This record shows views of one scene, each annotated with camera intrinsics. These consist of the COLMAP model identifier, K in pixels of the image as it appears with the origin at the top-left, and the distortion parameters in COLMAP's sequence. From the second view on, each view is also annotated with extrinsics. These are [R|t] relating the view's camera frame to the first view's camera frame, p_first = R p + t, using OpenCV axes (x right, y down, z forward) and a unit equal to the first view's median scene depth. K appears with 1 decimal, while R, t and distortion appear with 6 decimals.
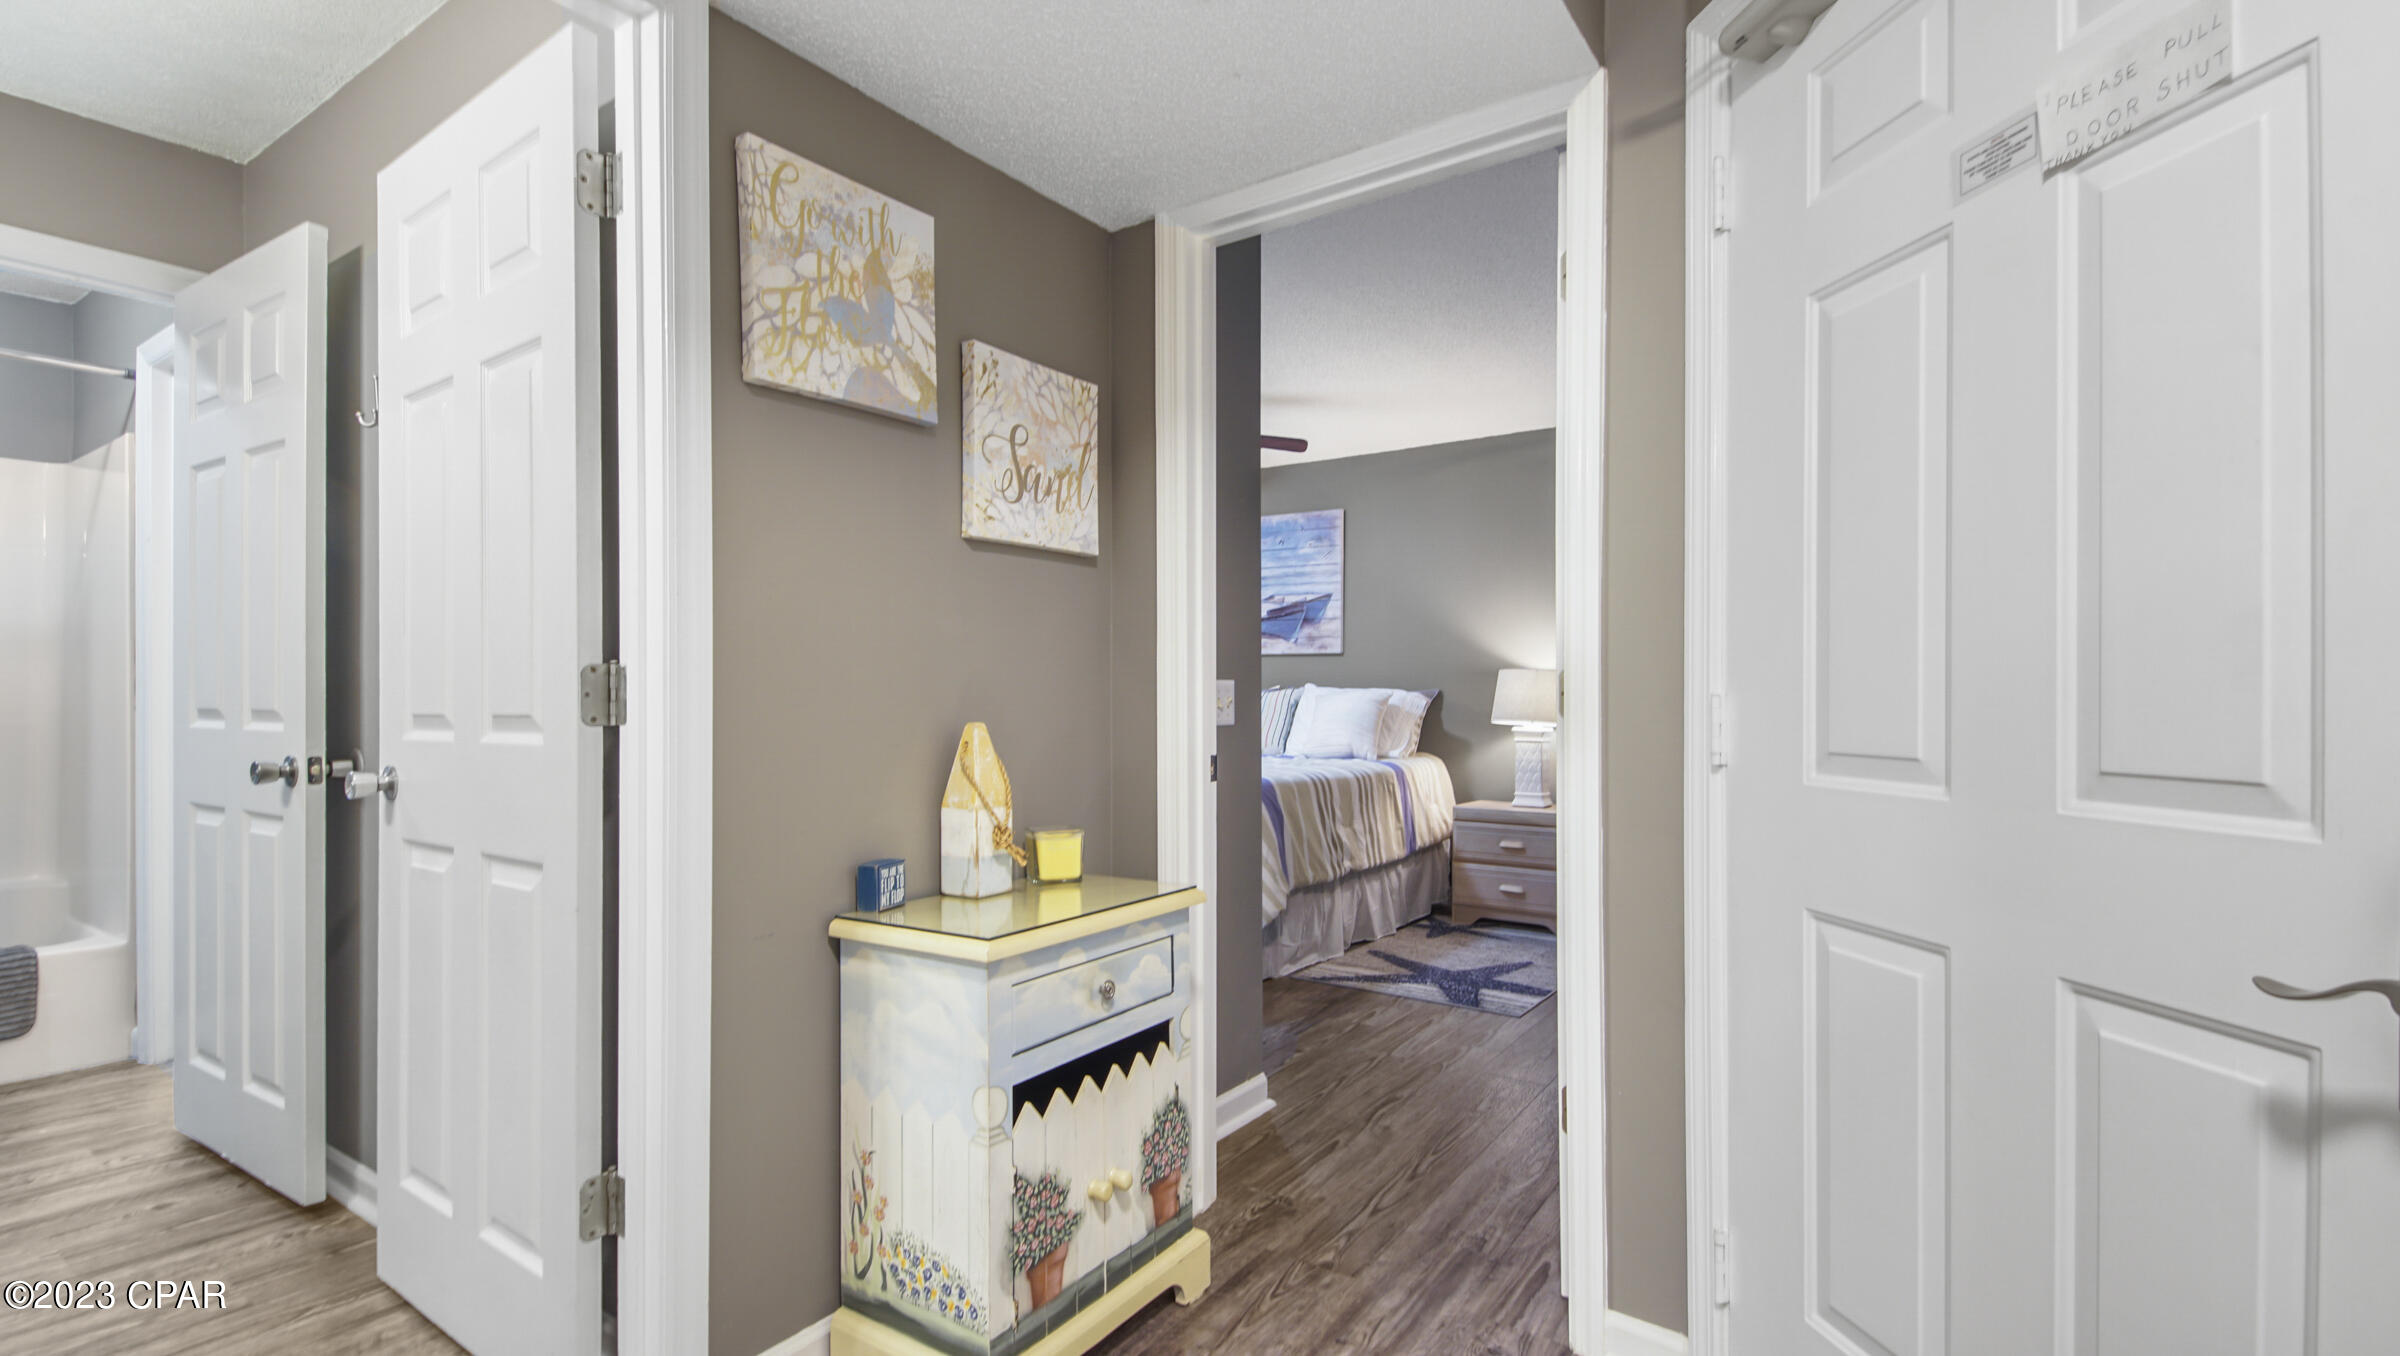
lens RADIAL K [[1052.4, 0, 1228.8], [0, 1052.4, 695.0], [0, 0, 1]] dist [0.032802, -0.021480]
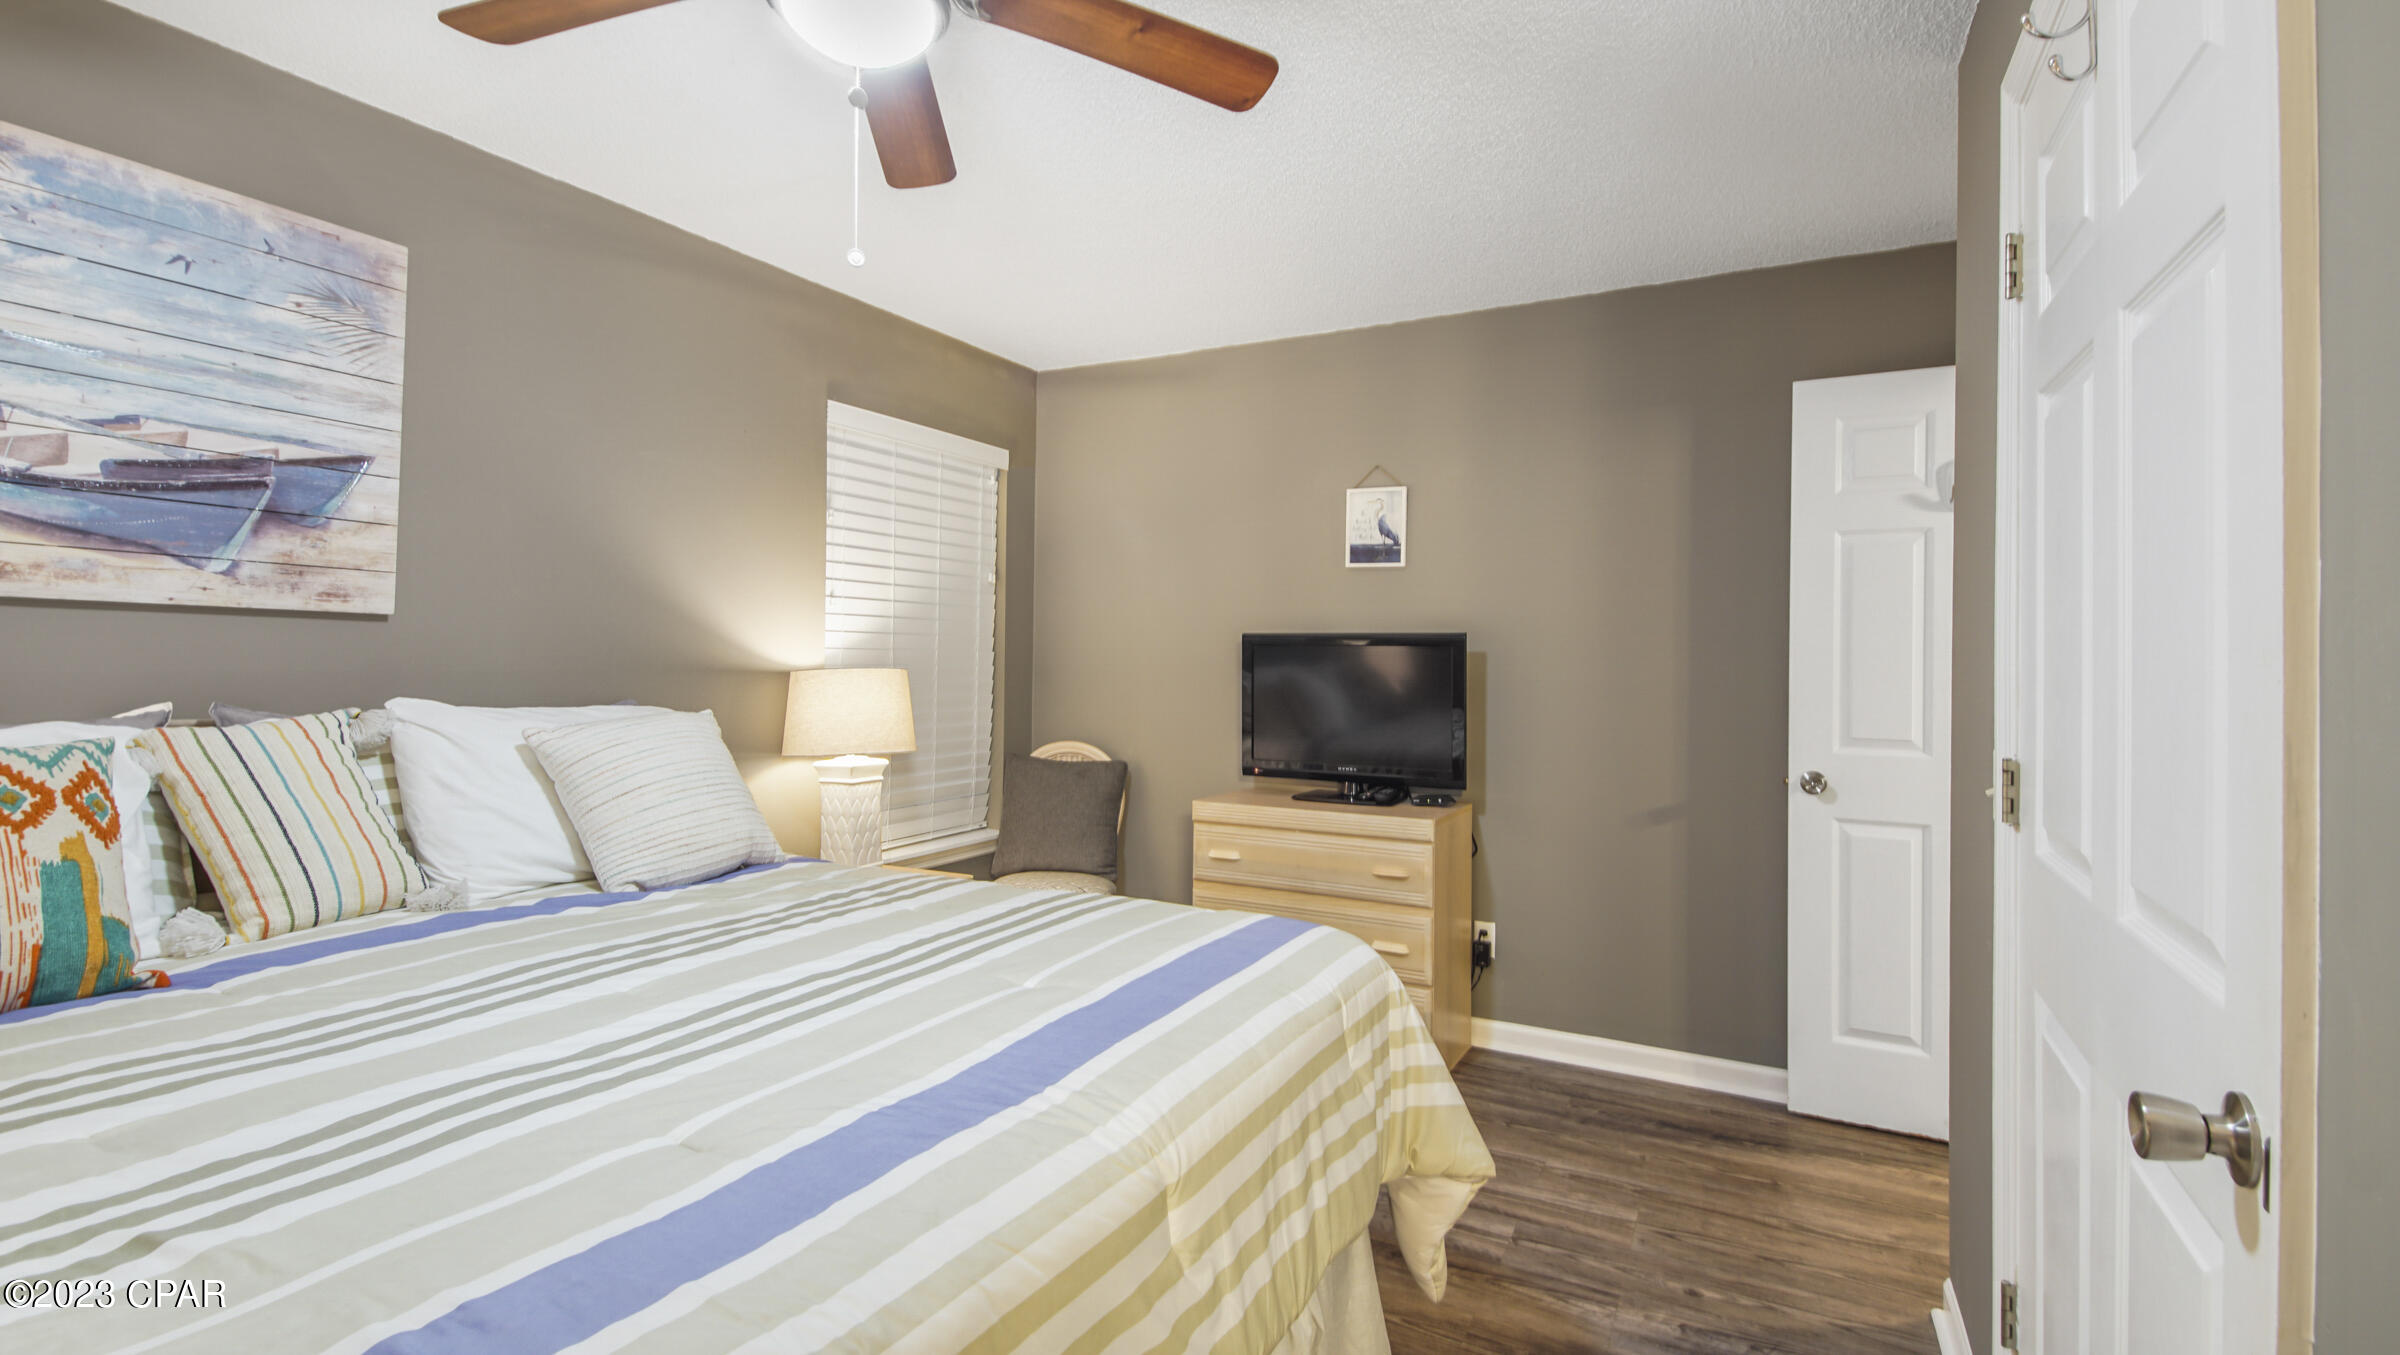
lens RADIAL K [[1105.2, 0, 1189.3], [0, 1105.2, 631.1], [0, 0, 1]] dist [0.034293, -0.018990]
pose [[-0.087326, 0.018356, 0.996011, -0.330208], [-0.021108, 0.999572, -0.020272, -0.031541], [-0.995956, -0.022794, -0.086901, 0.741558]]
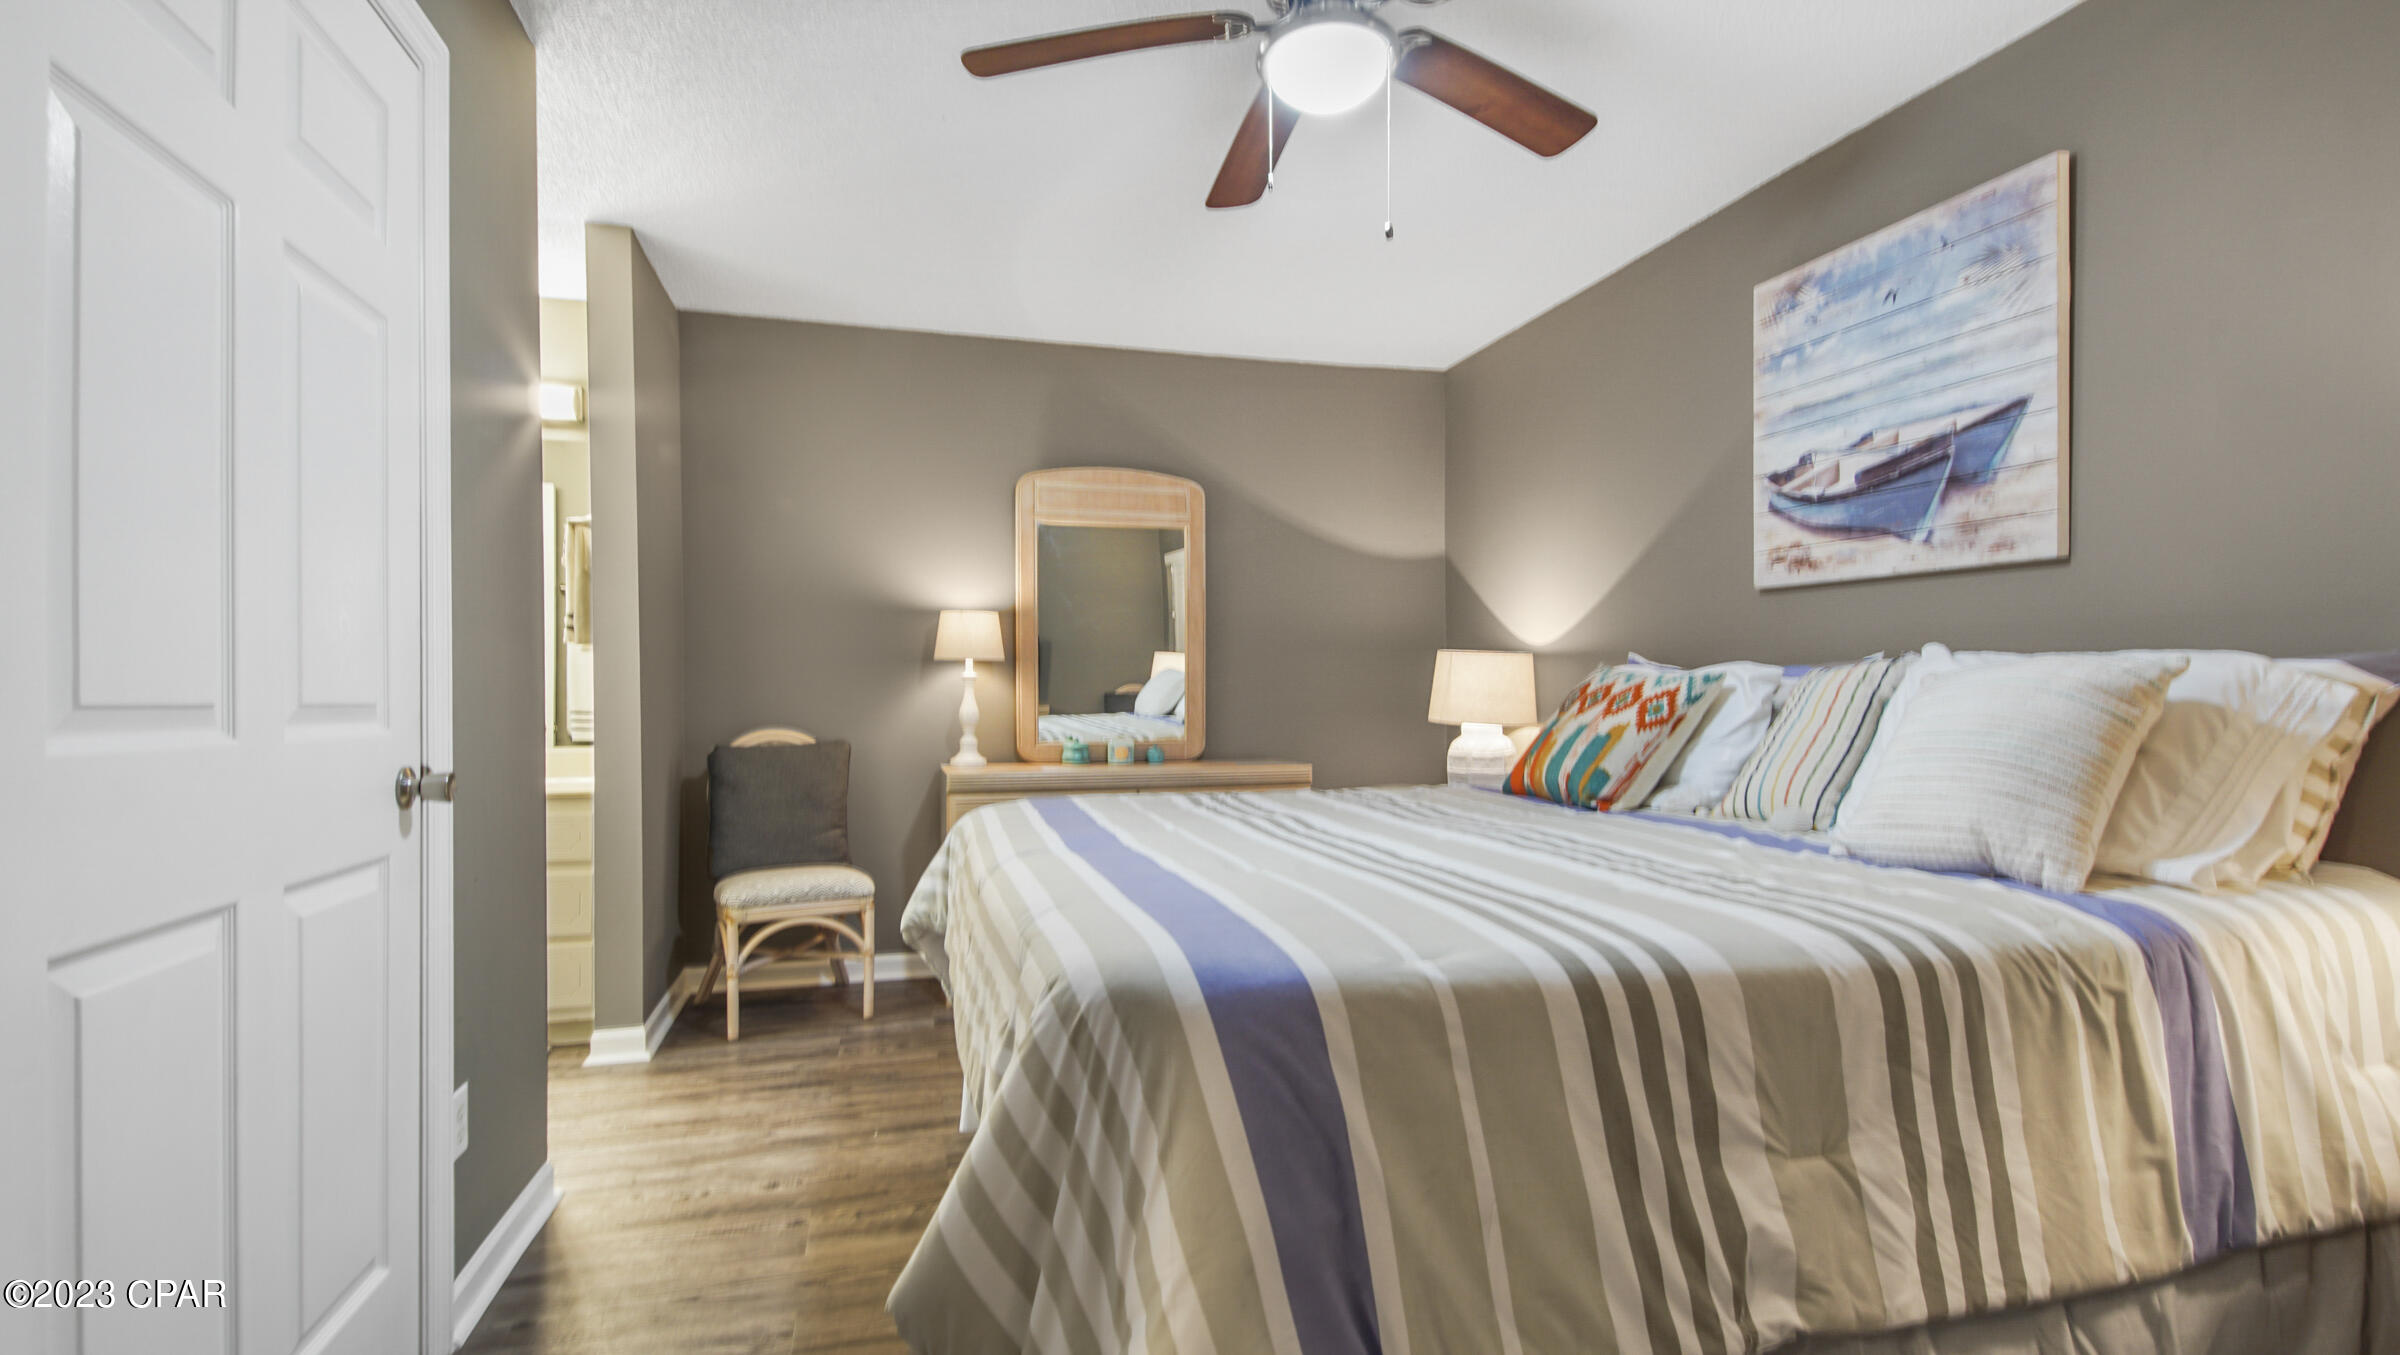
lens RADIAL K [[1143.4, 0, 1193.7], [0, 1143.4, 696.6], [0, 0, 1]] dist [0.038623, -0.021073]
pose [[0.755959, -0.004349, -0.654605, 0.142200], [0.009719, 0.999942, 0.004581, 0.003087], [0.654547, -0.009825, 0.755957, 0.507584]]
